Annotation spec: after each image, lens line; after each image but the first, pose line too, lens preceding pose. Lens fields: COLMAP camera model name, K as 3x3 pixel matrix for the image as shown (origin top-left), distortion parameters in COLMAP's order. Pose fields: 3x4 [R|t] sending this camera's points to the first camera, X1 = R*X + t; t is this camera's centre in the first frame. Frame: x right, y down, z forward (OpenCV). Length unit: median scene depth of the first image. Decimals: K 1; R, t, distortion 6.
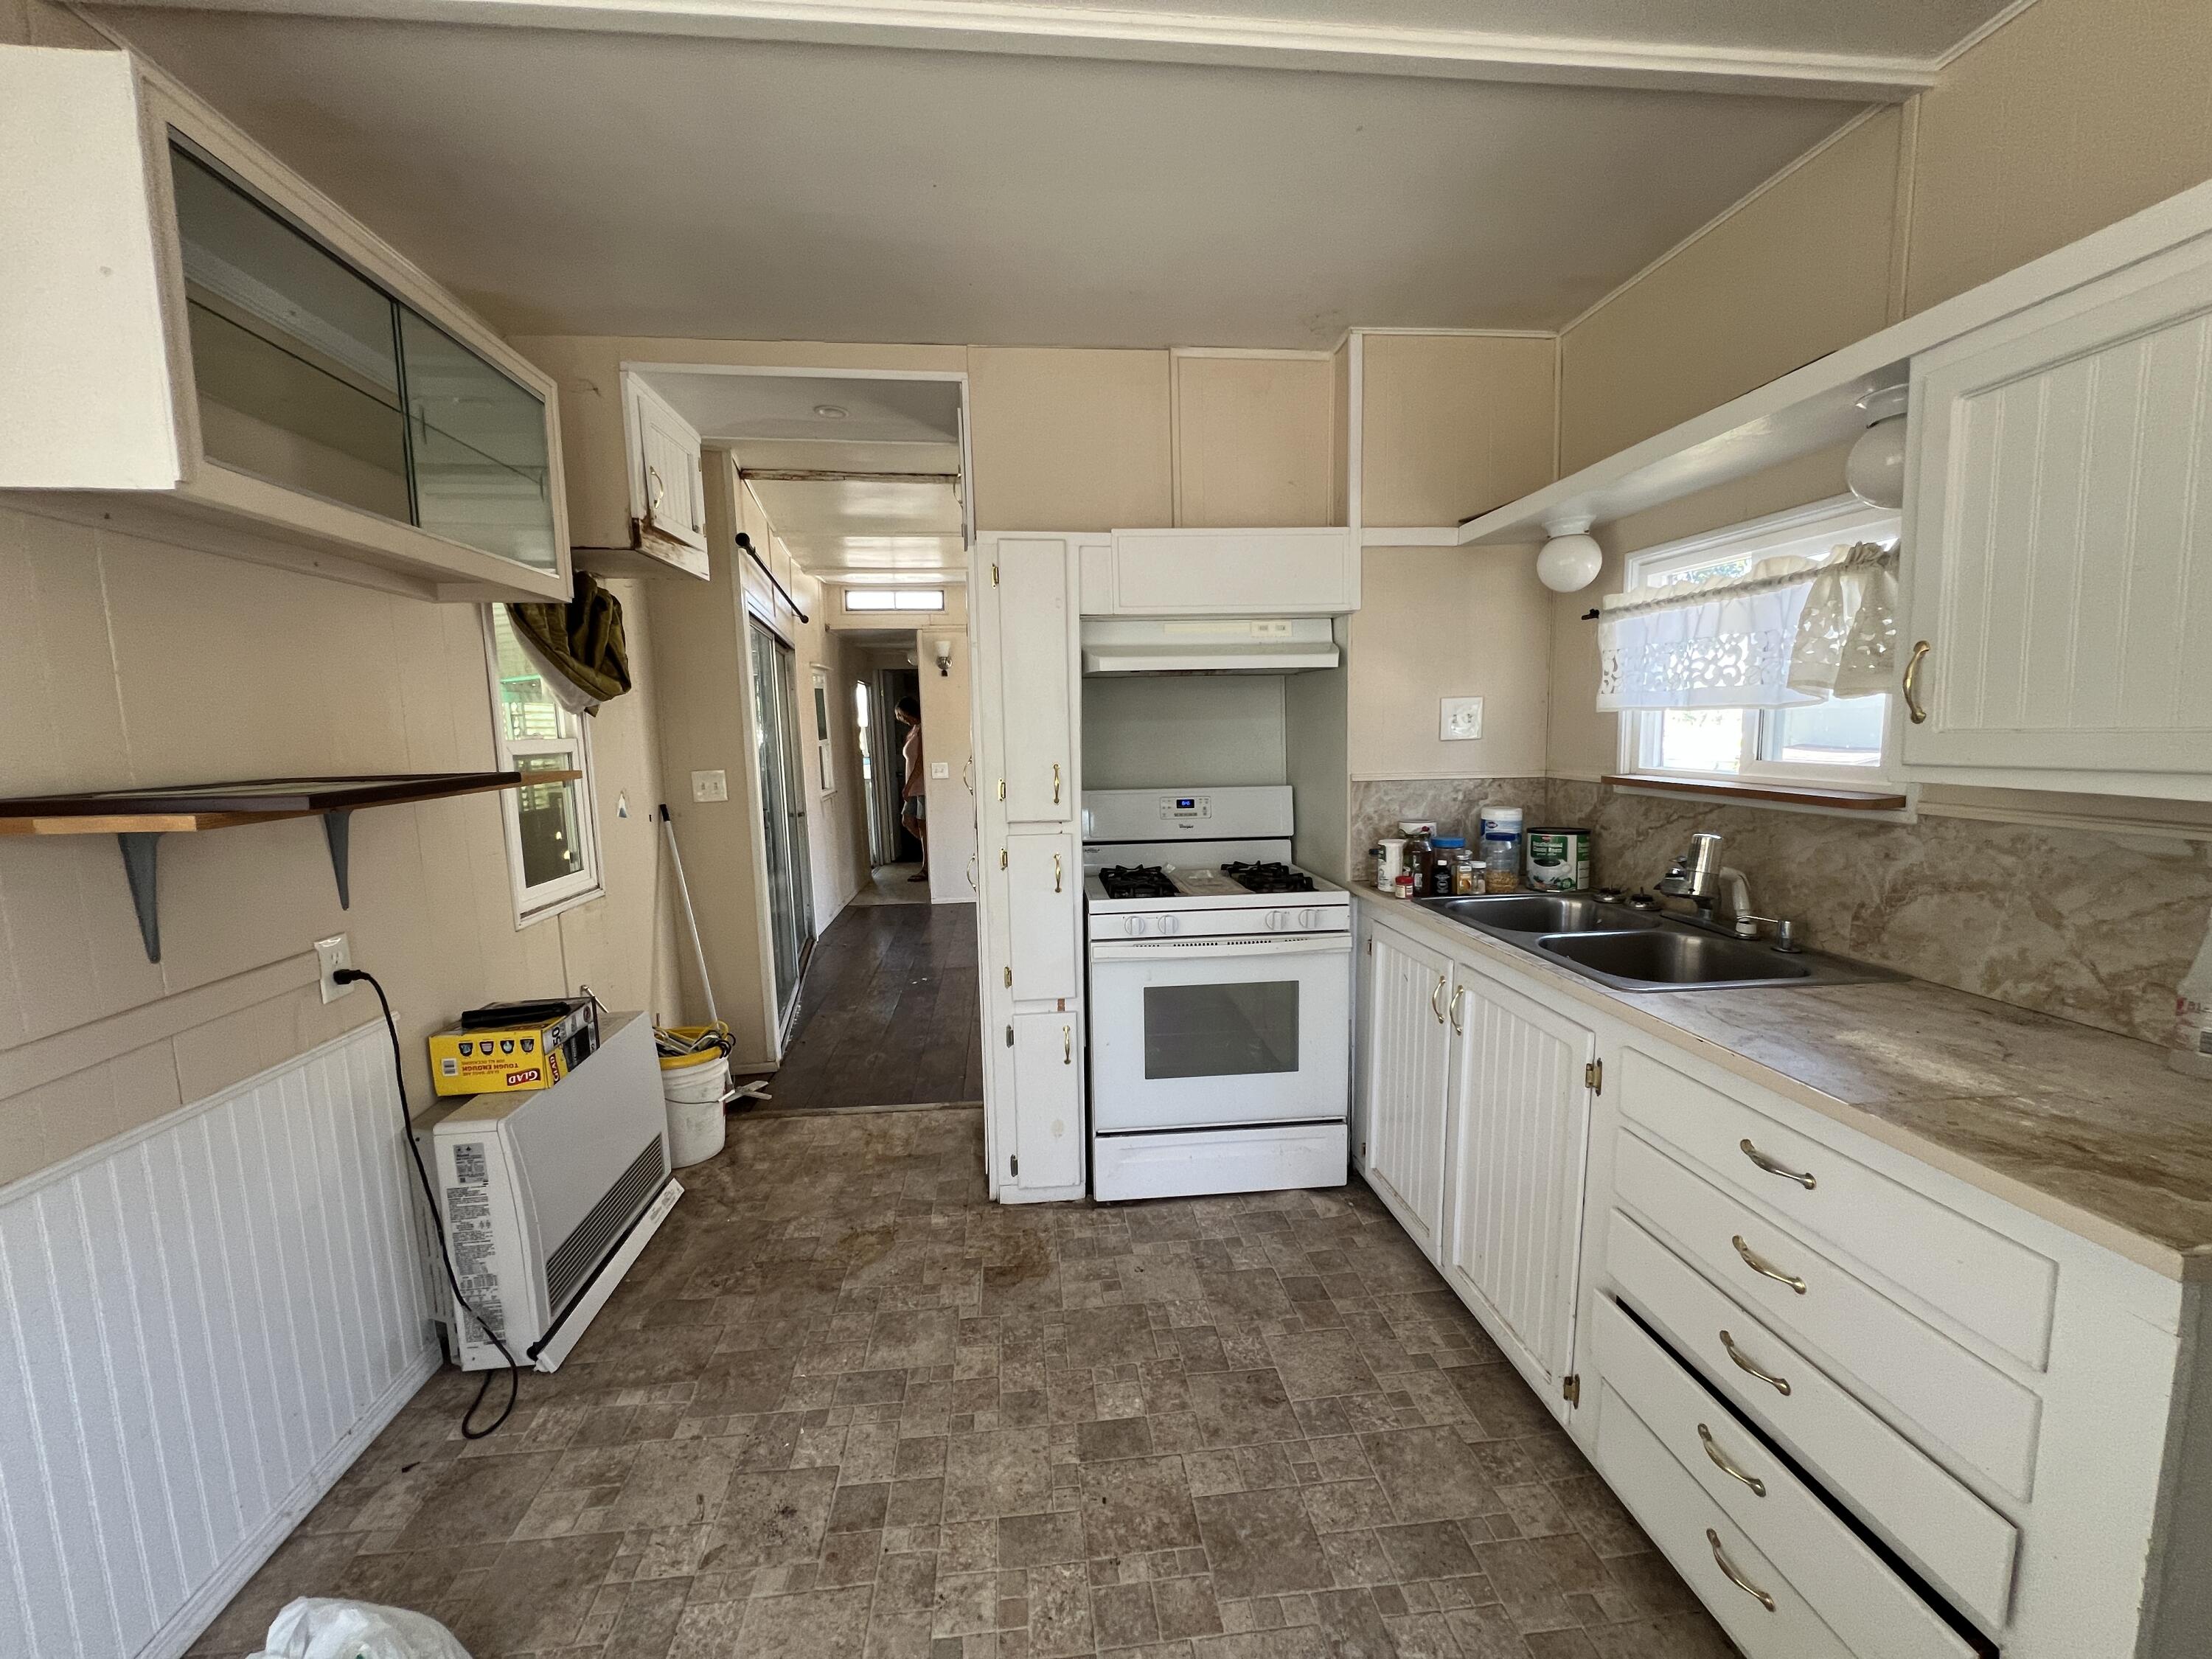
lens RADIAL K [[889.1, 0, 1106.0], [0, 889.1, 829.5], [0, 0, 1]] dist [0.000485, 0.000096]
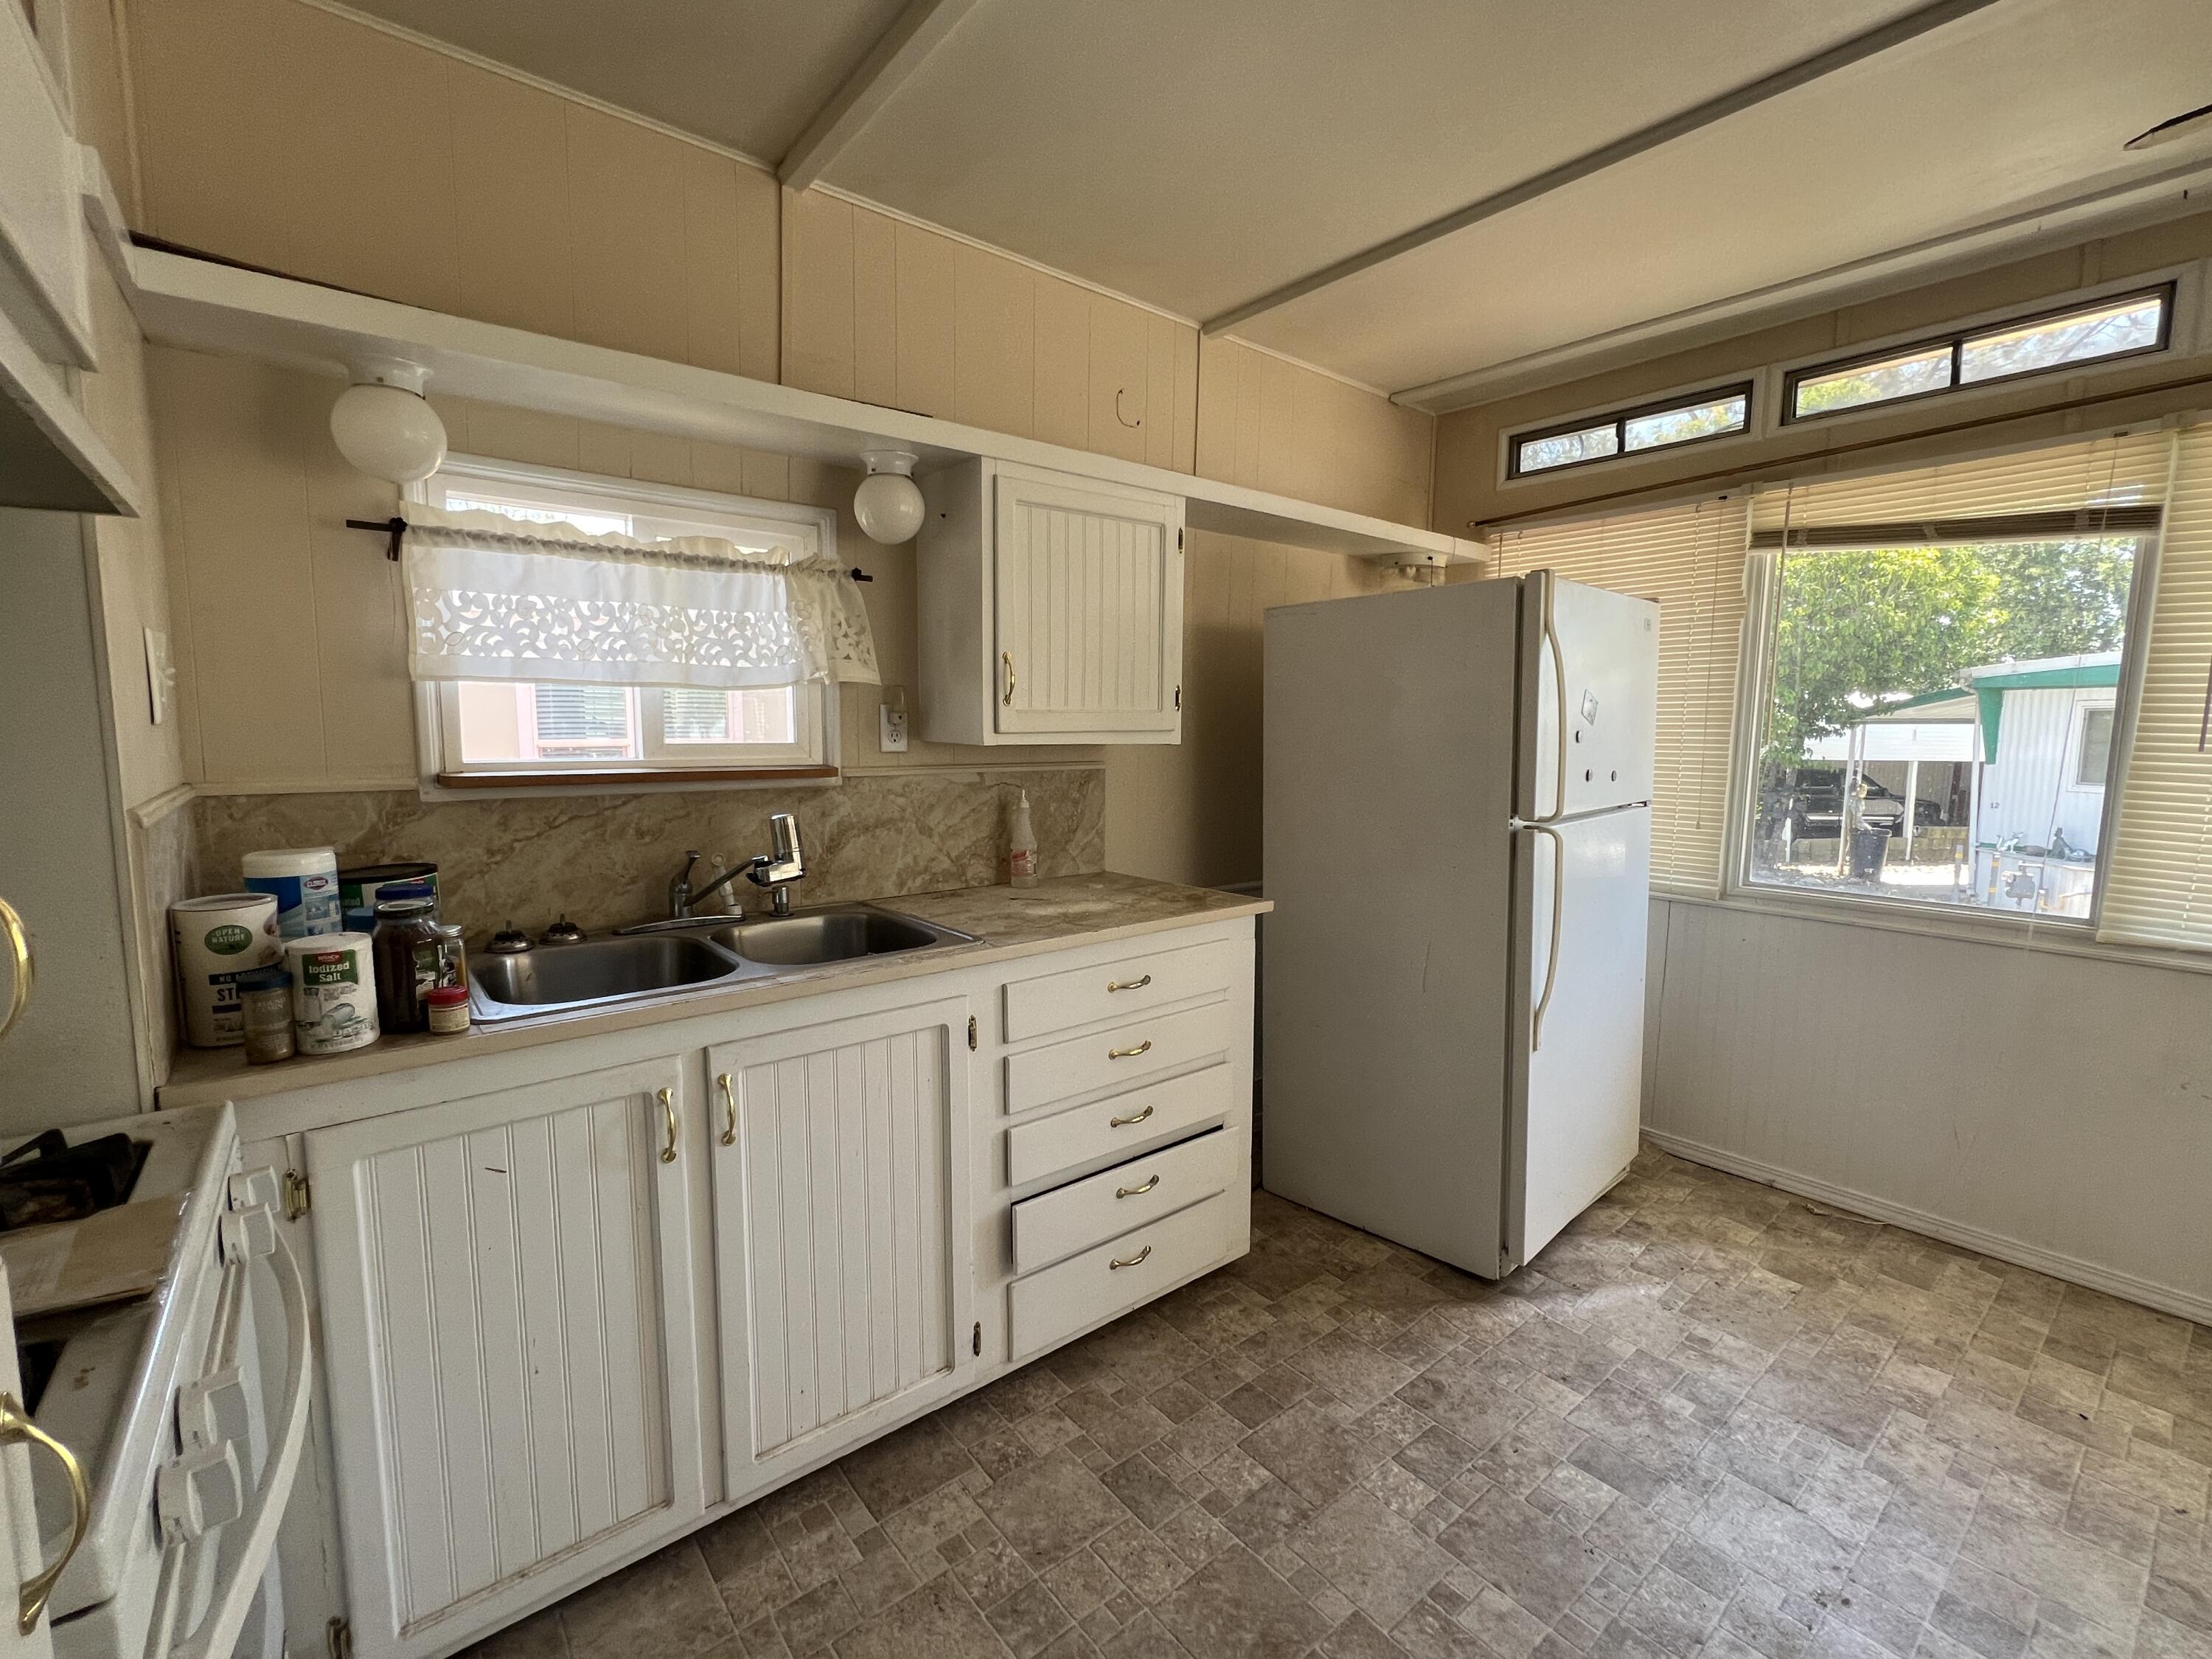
lens RADIAL K [[952.2, 0, 1106.0], [0, 952.2, 829.5], [0, 0, 1]] dist [-0.002451, -0.000498]
pose [[-0.541989, -0.065982, 0.837791, -0.435111], [0.109865, 0.982794, 0.148477, -0.099423], [-0.833173, 0.172517, -0.525415, 1.325820]]
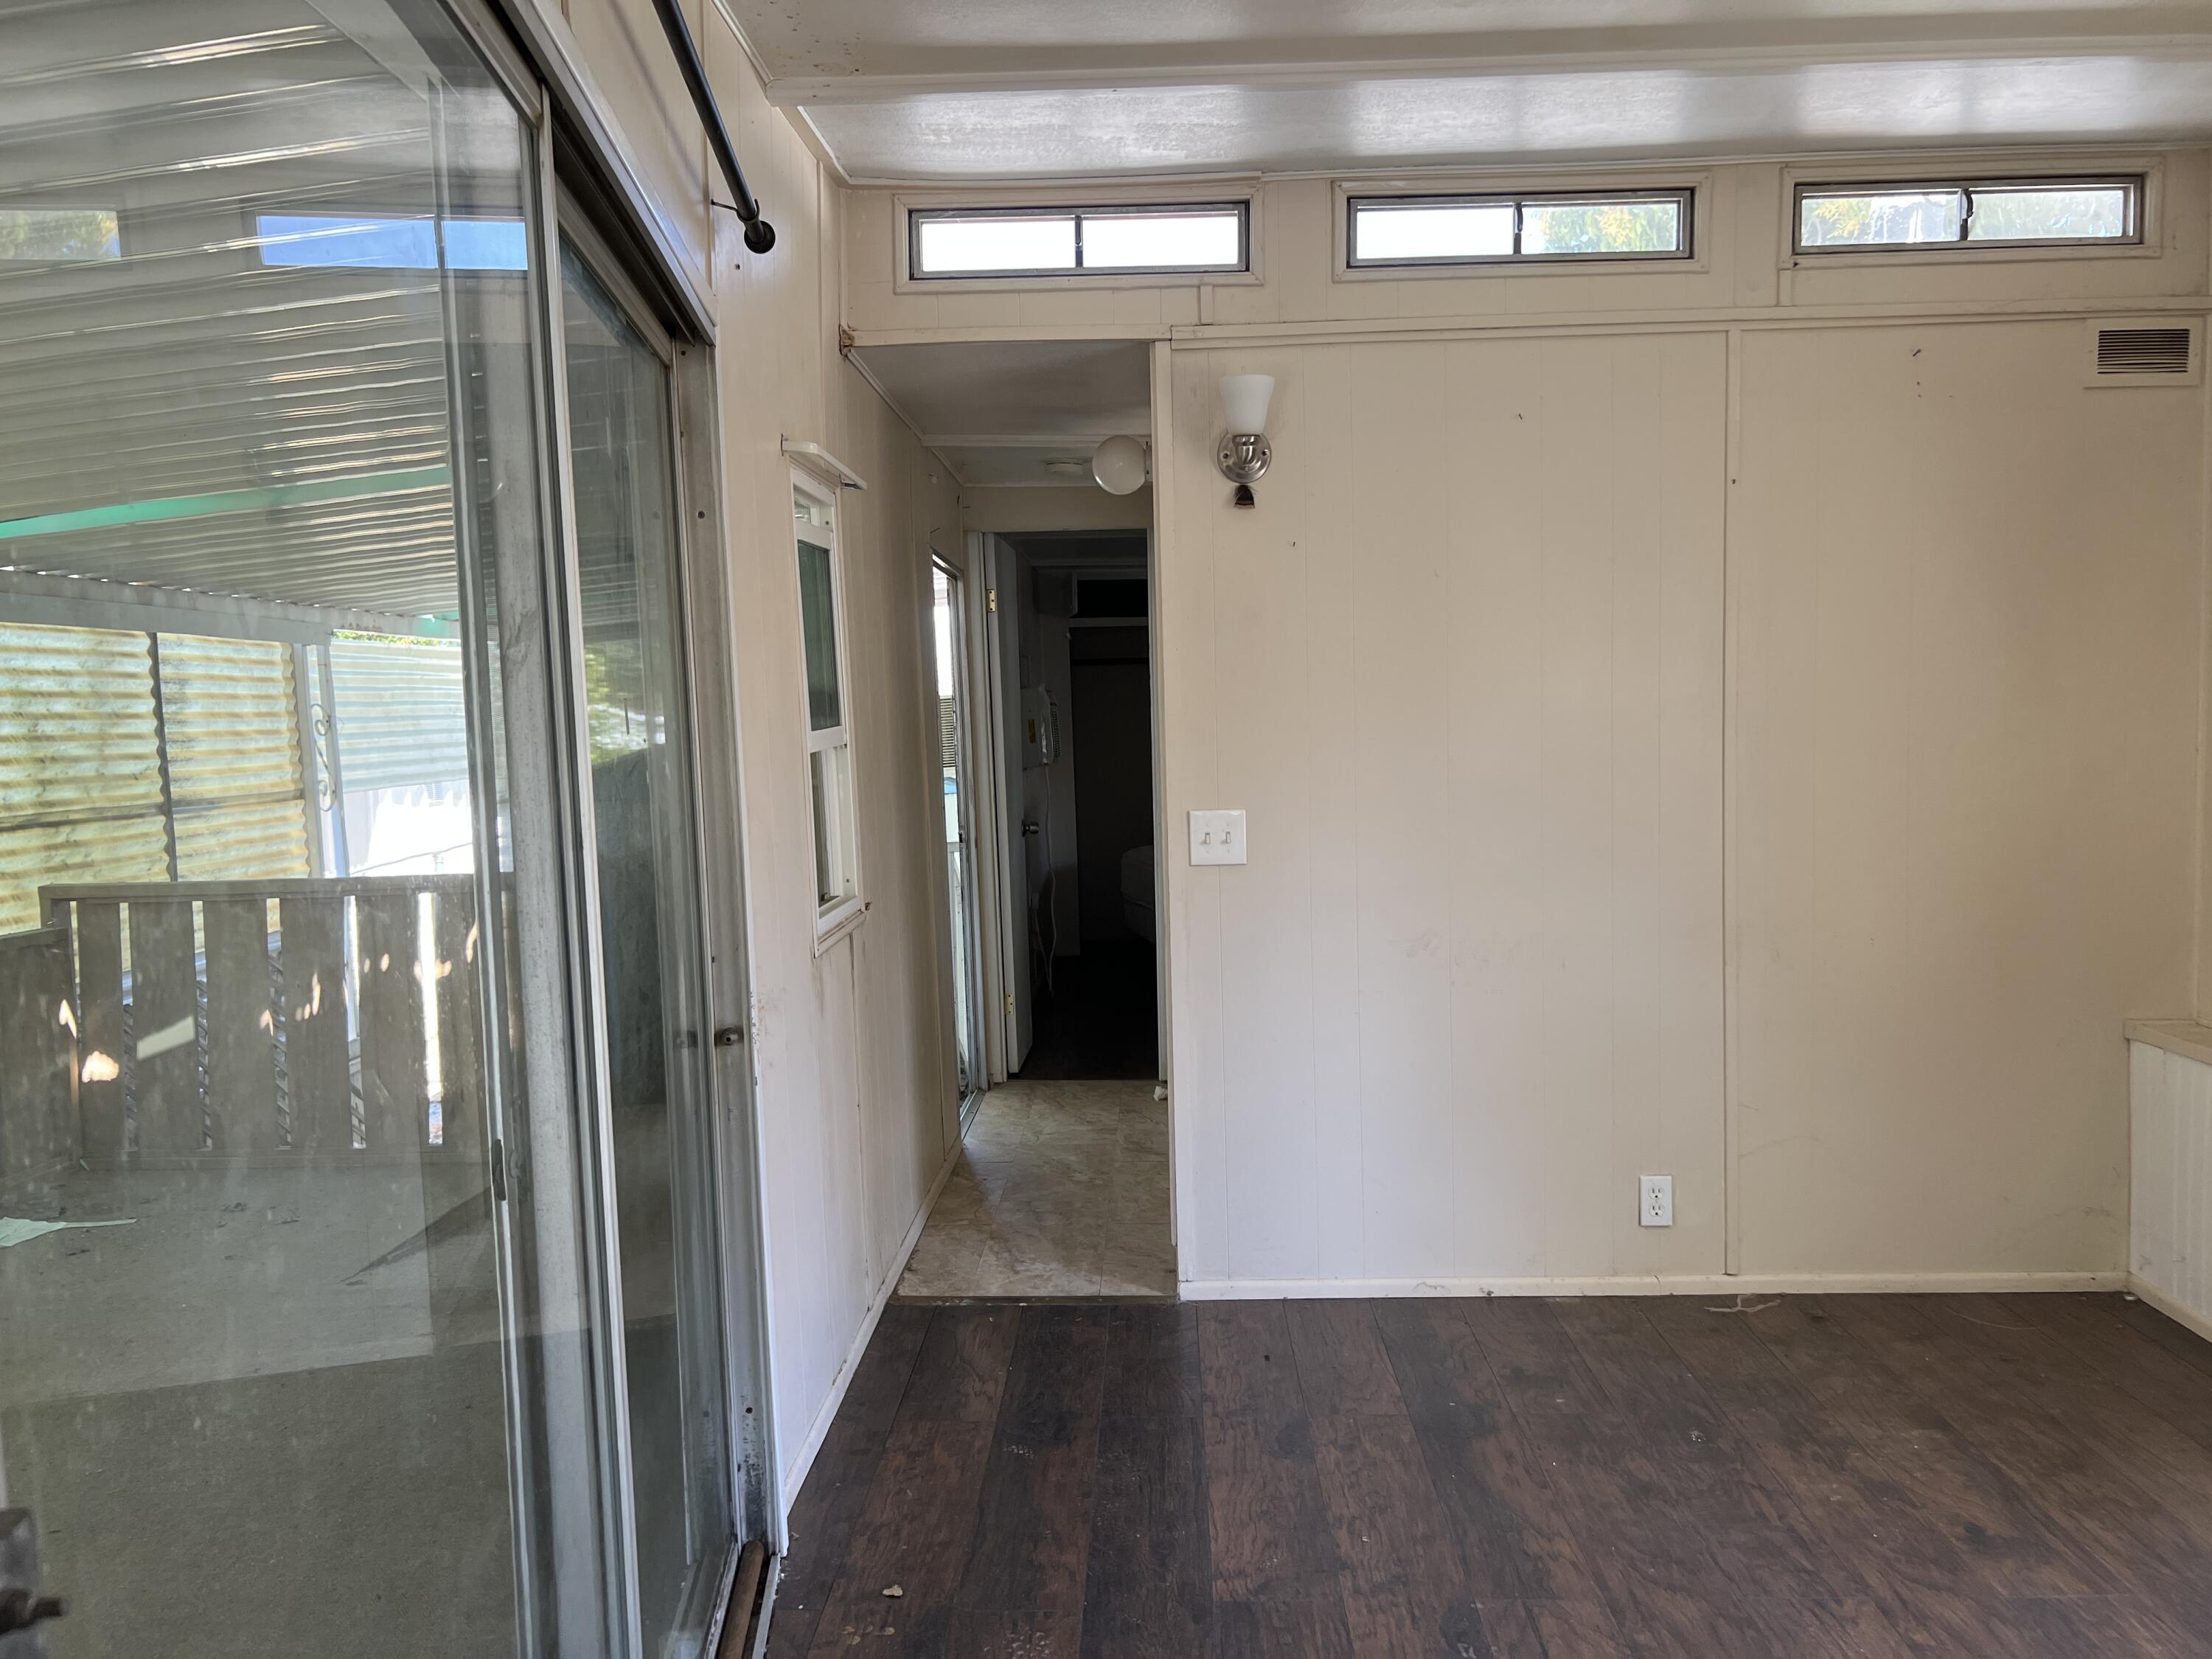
lens RADIAL K [[1654.2, 0, 1106.0], [0, 1654.2, 829.5], [0, 0, 1]] dist [0.002978, -0.004595]
pose [[0.989391, 0.009517, -0.144966, -0.167693], [-0.015317, 0.999124, -0.038941, -0.054668], [0.144468, 0.040749, 0.988670, 0.539300]]
